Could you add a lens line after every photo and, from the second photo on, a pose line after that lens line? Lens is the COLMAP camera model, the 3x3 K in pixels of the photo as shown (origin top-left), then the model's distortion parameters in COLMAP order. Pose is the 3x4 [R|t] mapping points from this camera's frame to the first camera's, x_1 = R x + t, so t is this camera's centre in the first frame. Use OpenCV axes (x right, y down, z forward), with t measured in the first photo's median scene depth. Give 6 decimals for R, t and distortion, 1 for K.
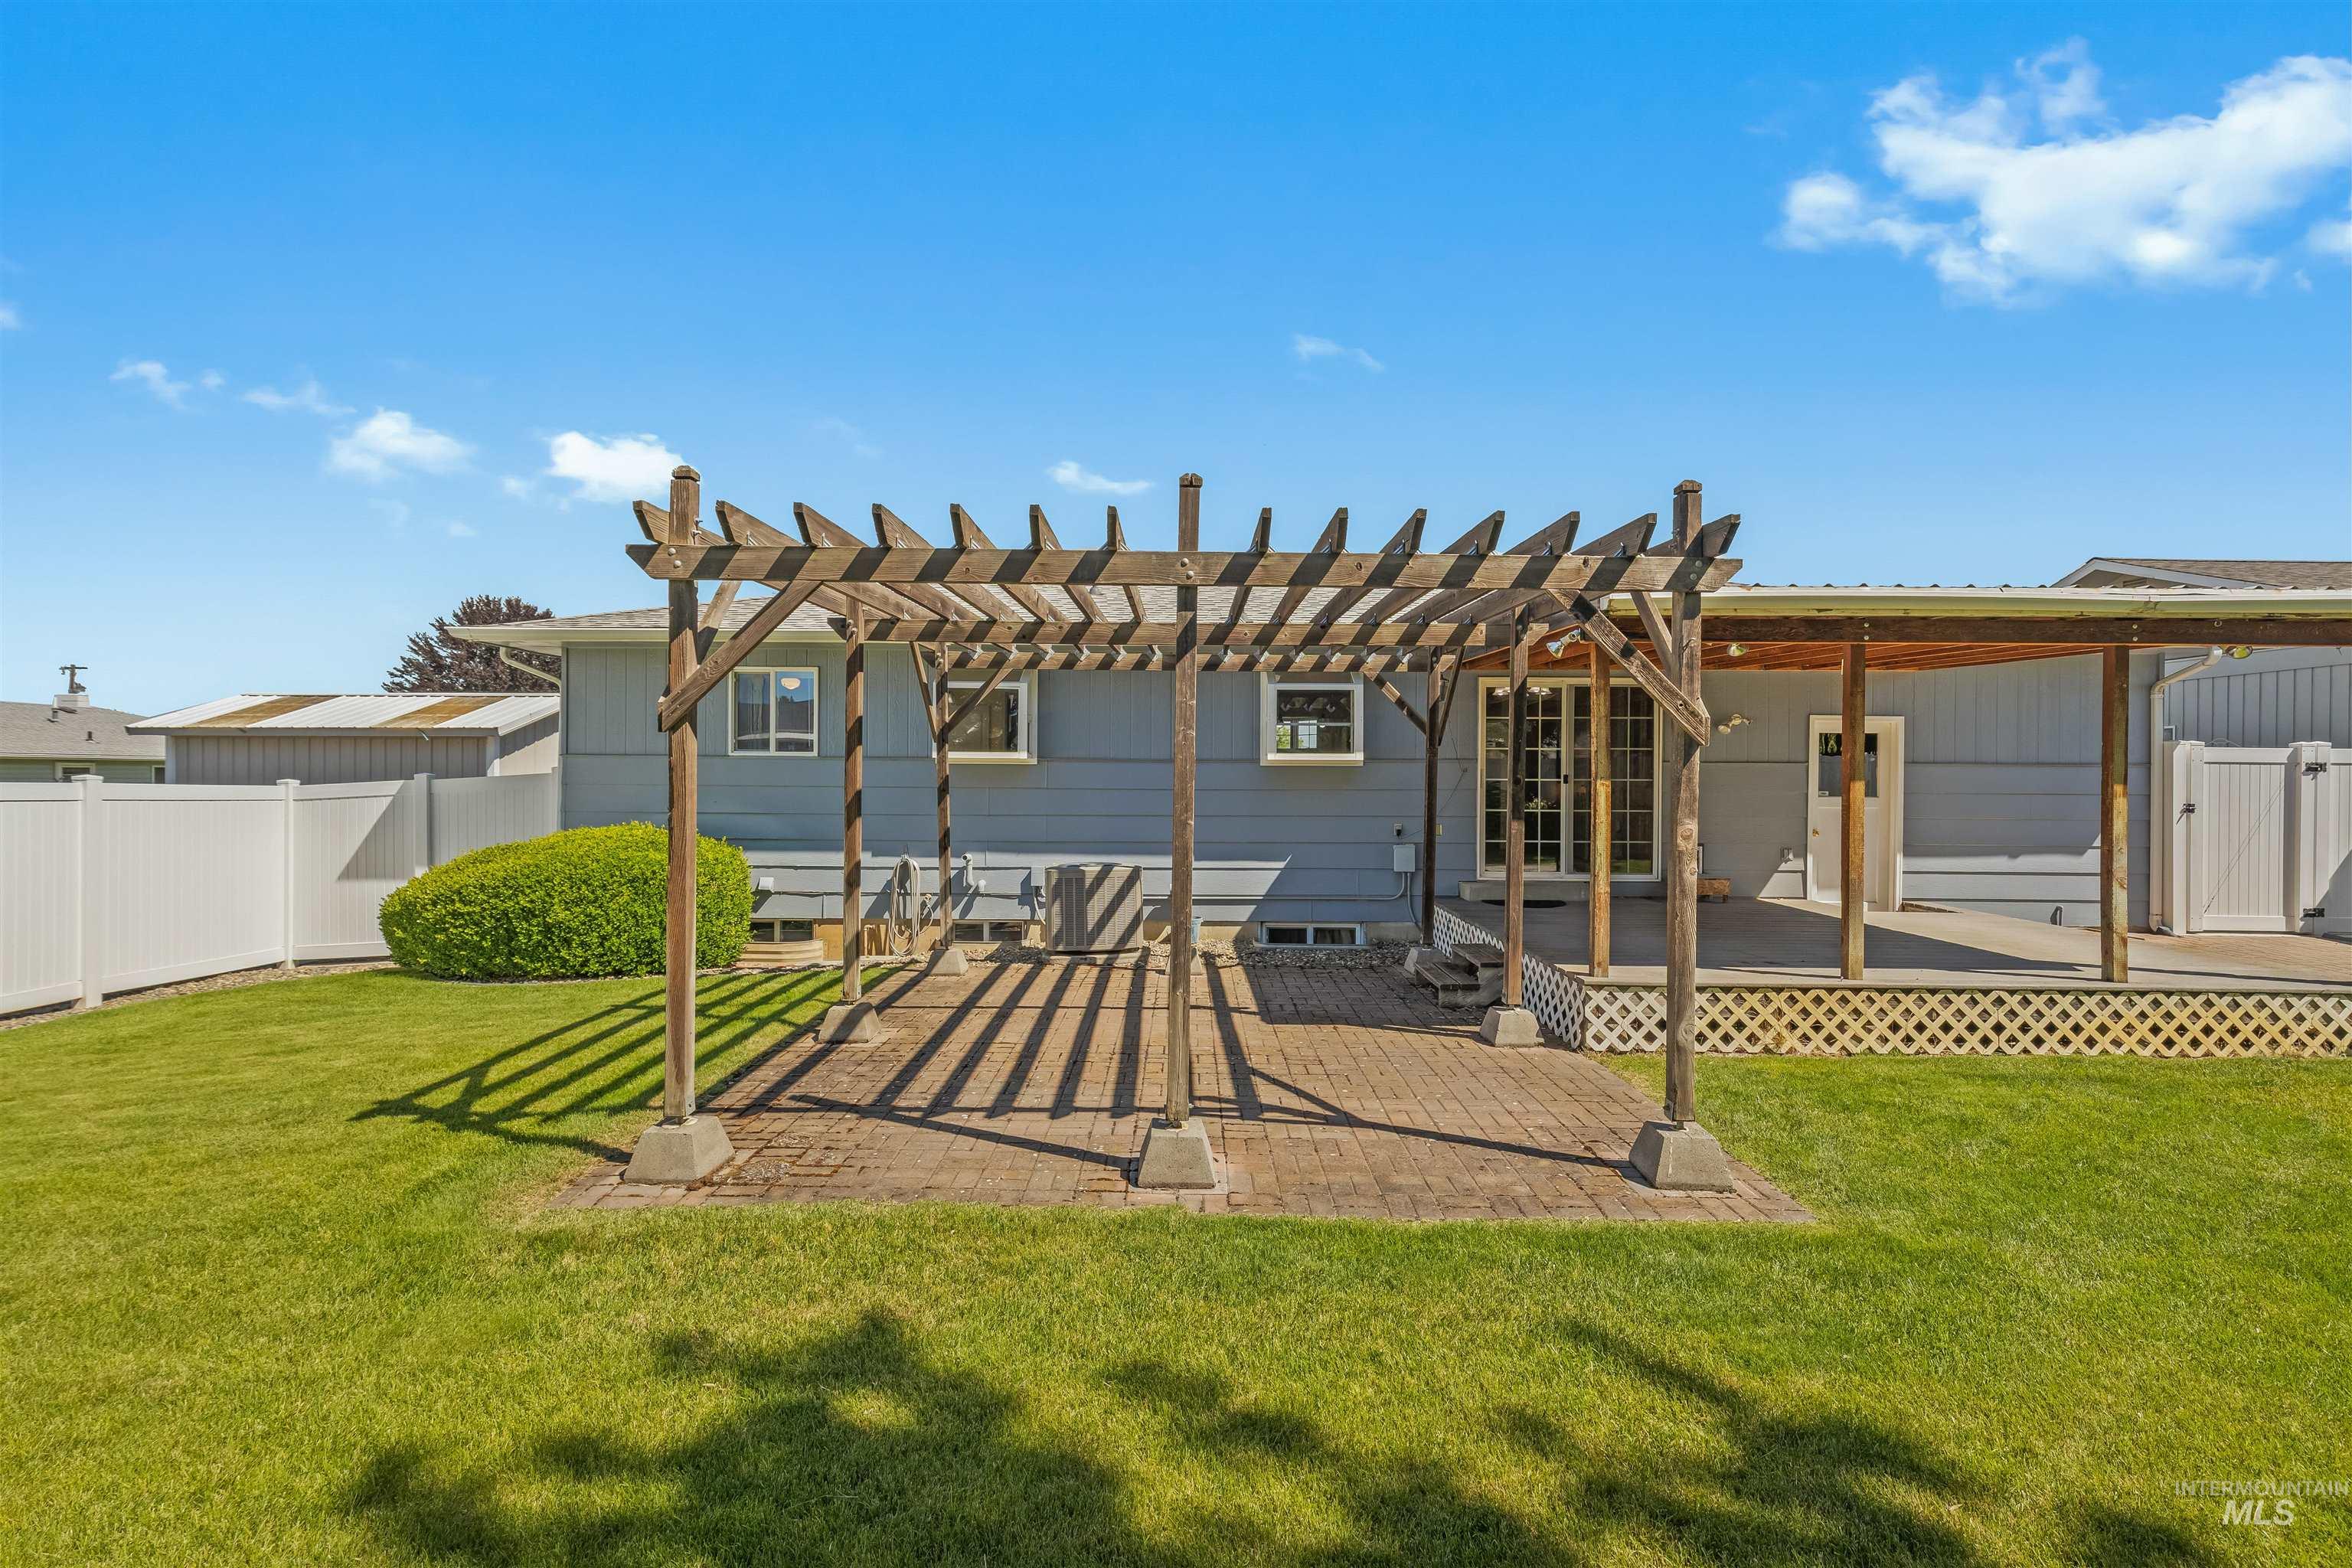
lens RADIAL K [[1056.8, 0, 1176.0], [0, 1056.8, 784.0], [0, 0, 1]] dist [0.001948, 0.000186]
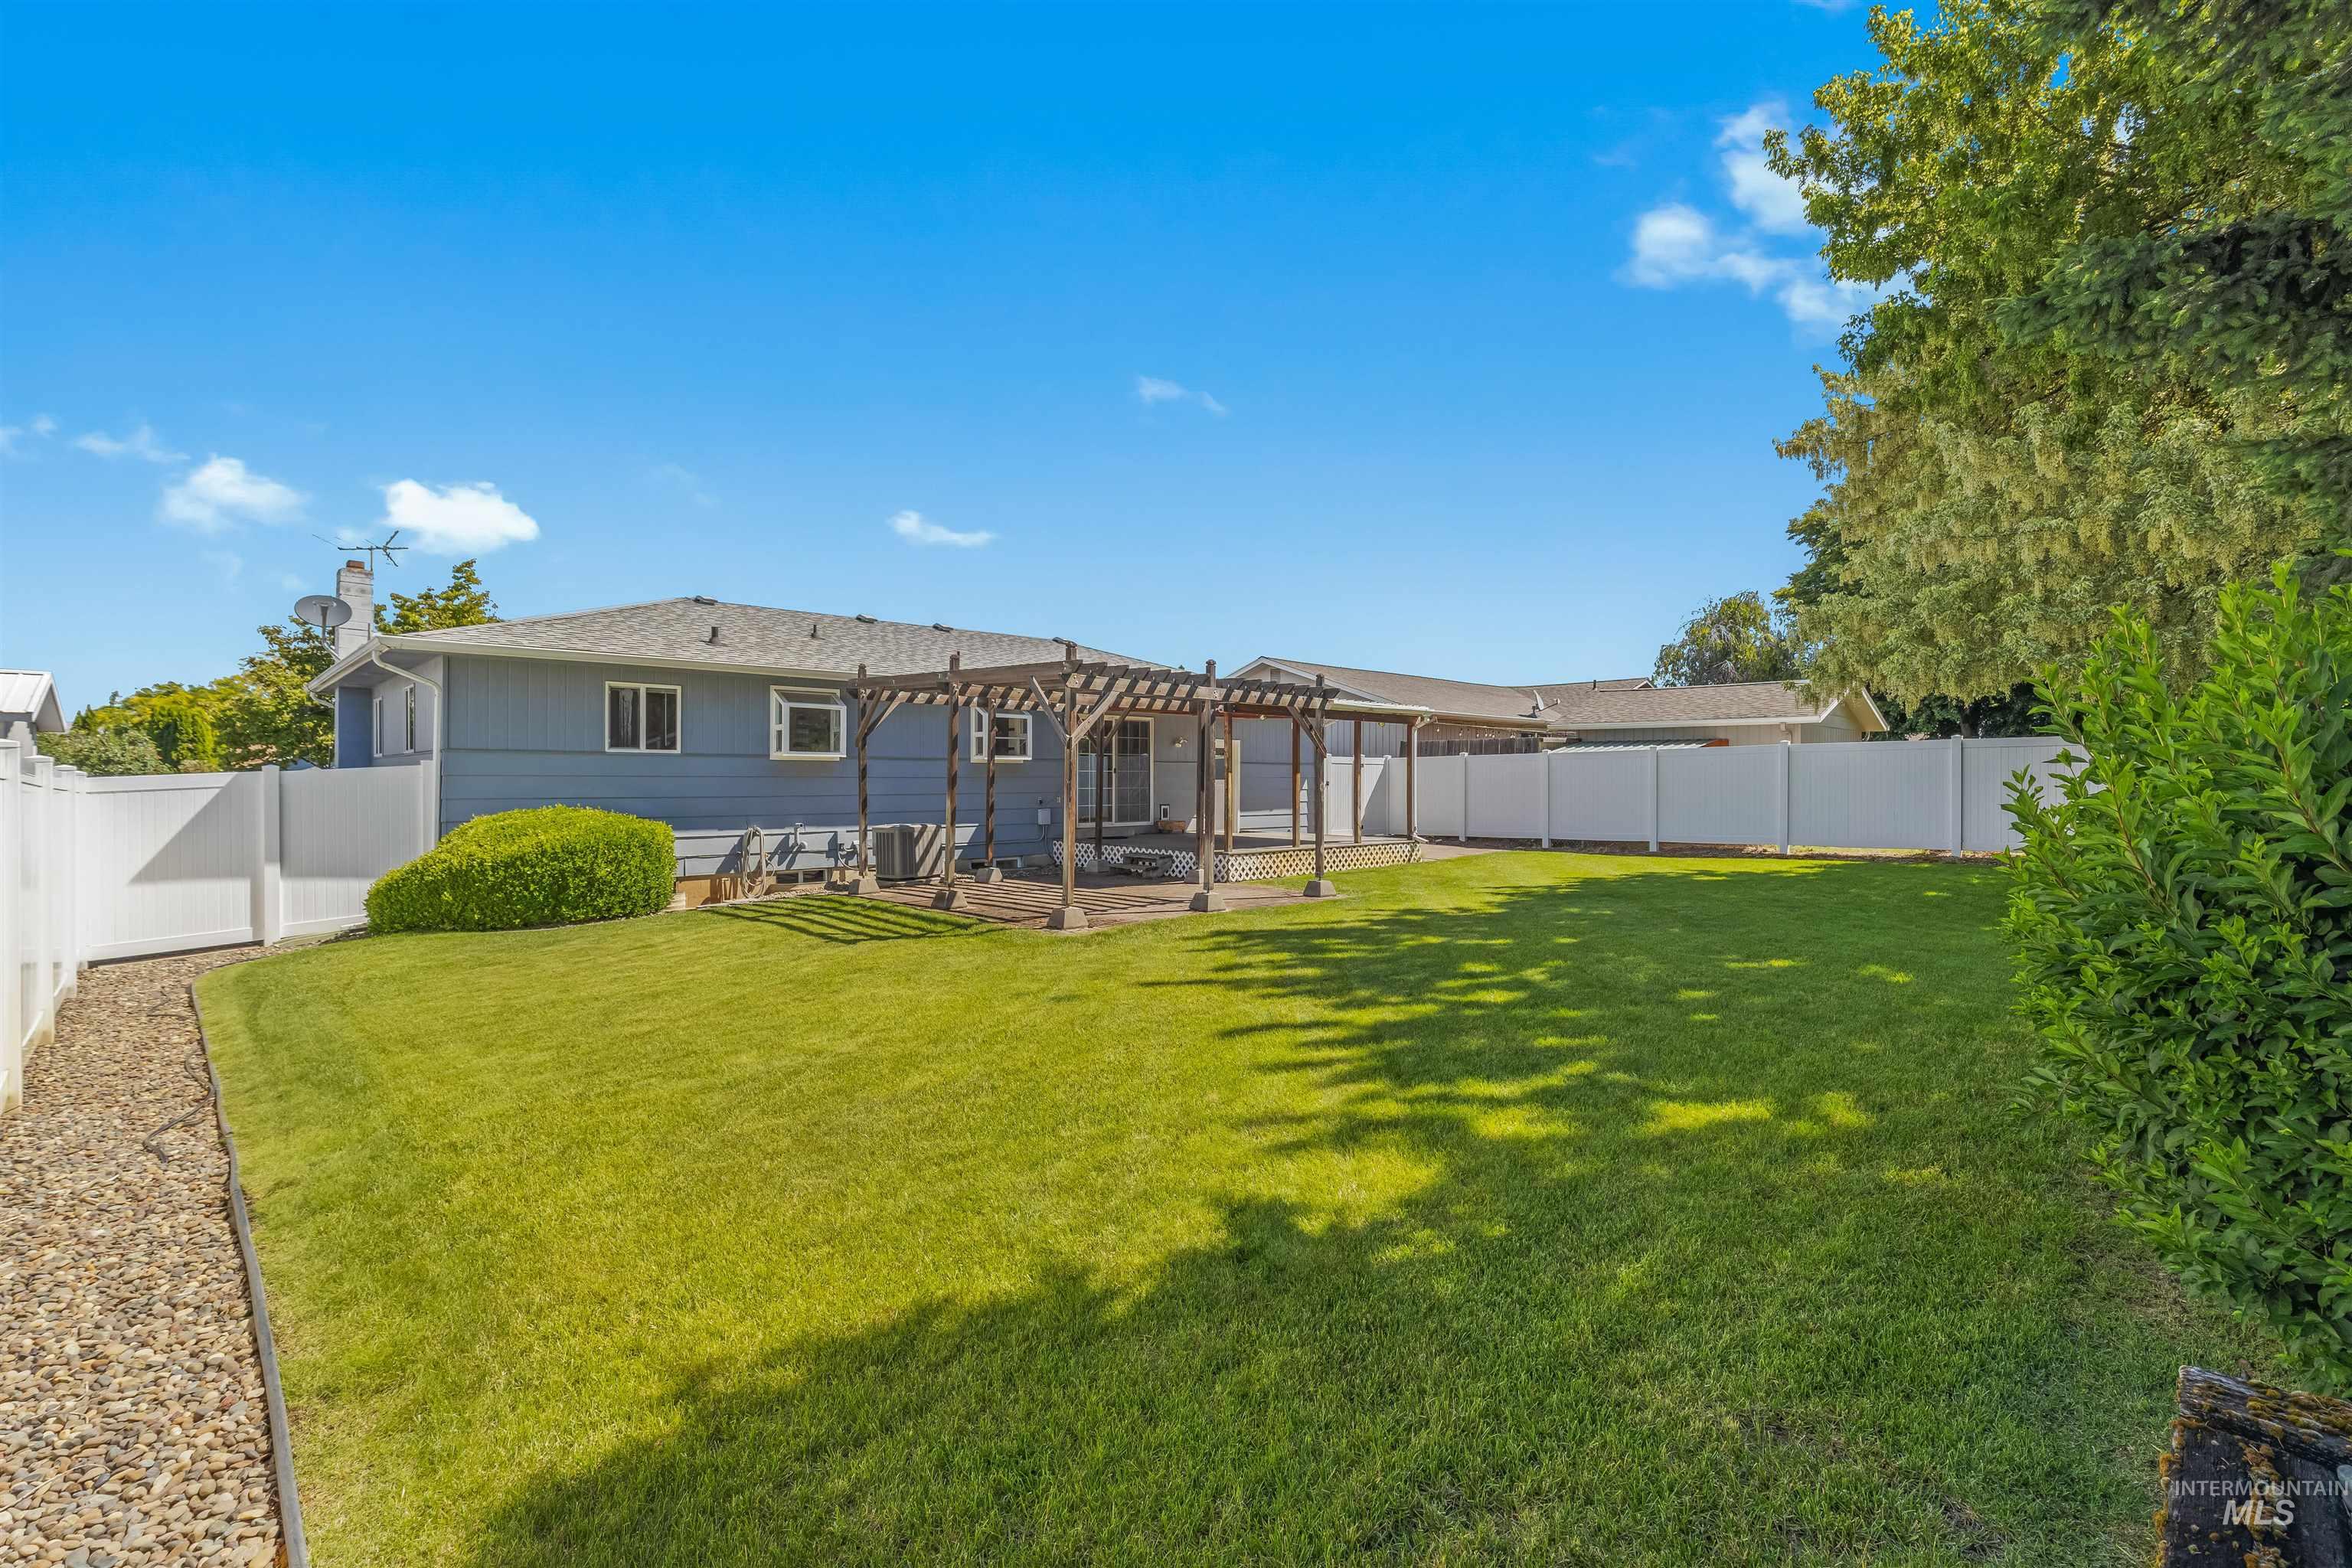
lens RADIAL K [[1056.8, 0, 1176.0], [0, 1056.8, 784.0], [0, 0, 1]] dist [0.001948, 0.000186]
pose [[0.718237, -0.008418, 0.695747, -0.846935], [0.006386, 0.999964, 0.005507, 0.009050], [-0.695769, 0.000488, 0.718266, -0.393844]]
